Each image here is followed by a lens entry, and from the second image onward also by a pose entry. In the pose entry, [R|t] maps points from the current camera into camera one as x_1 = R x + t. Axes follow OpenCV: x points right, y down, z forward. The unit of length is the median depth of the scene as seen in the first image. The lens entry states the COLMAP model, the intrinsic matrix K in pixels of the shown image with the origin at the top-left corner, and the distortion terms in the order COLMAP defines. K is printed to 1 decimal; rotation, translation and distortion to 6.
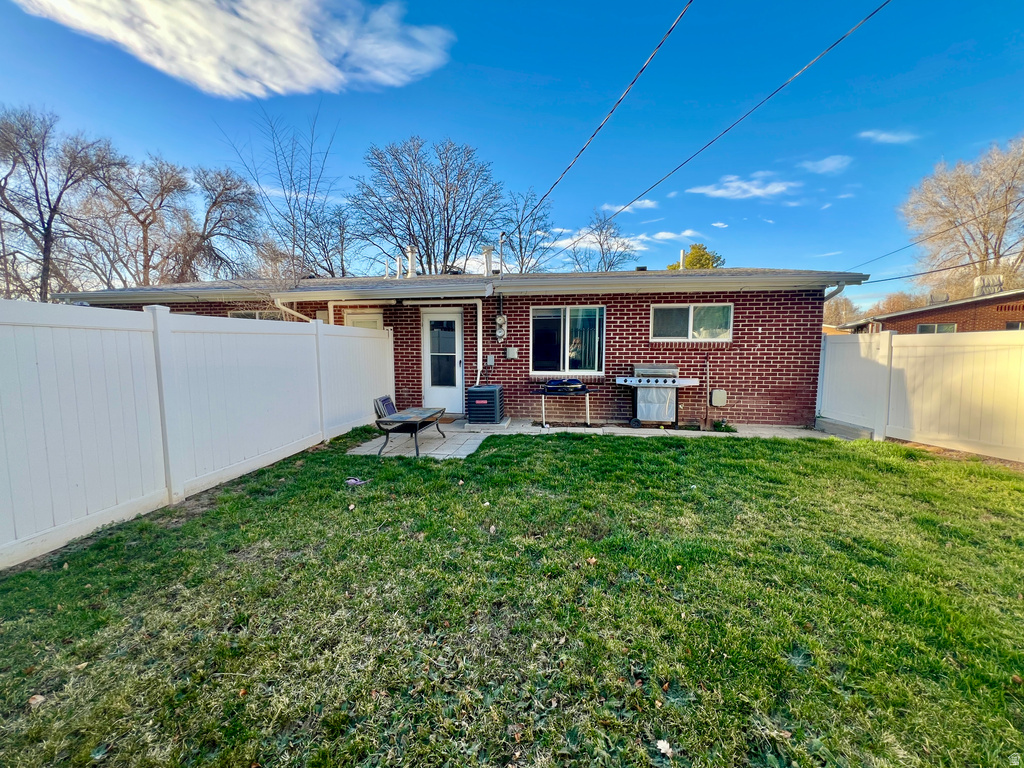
lens RADIAL K [[411.3, 0, 511.0], [0, 411.3, 379.9], [0, 0, 1]] dist [0.001101, -0.000138]
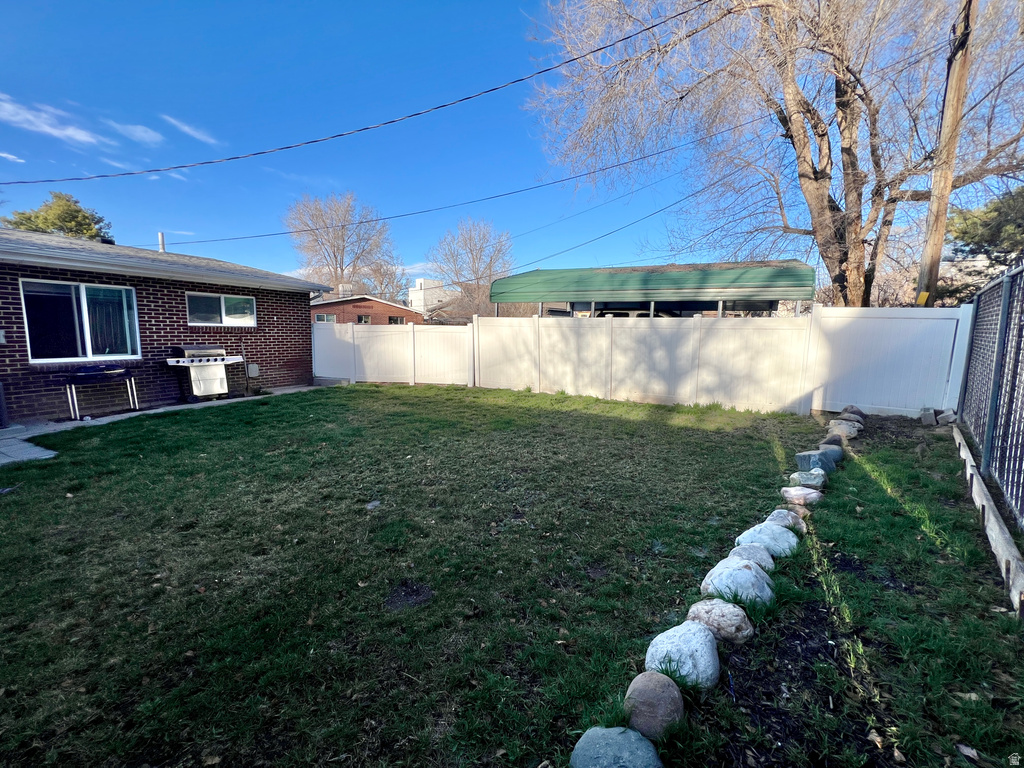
lens RADIAL K [[411.3, 0, 513.0], [0, 411.3, 379.5], [0, 0, 1]] dist [0.001101, -0.000138]
pose [[0.292259, -0.107174, 0.950315, -0.480977], [0.064877, 0.993633, 0.092107, 0.005892], [-0.954136, 0.034734, 0.297352, -0.155943]]
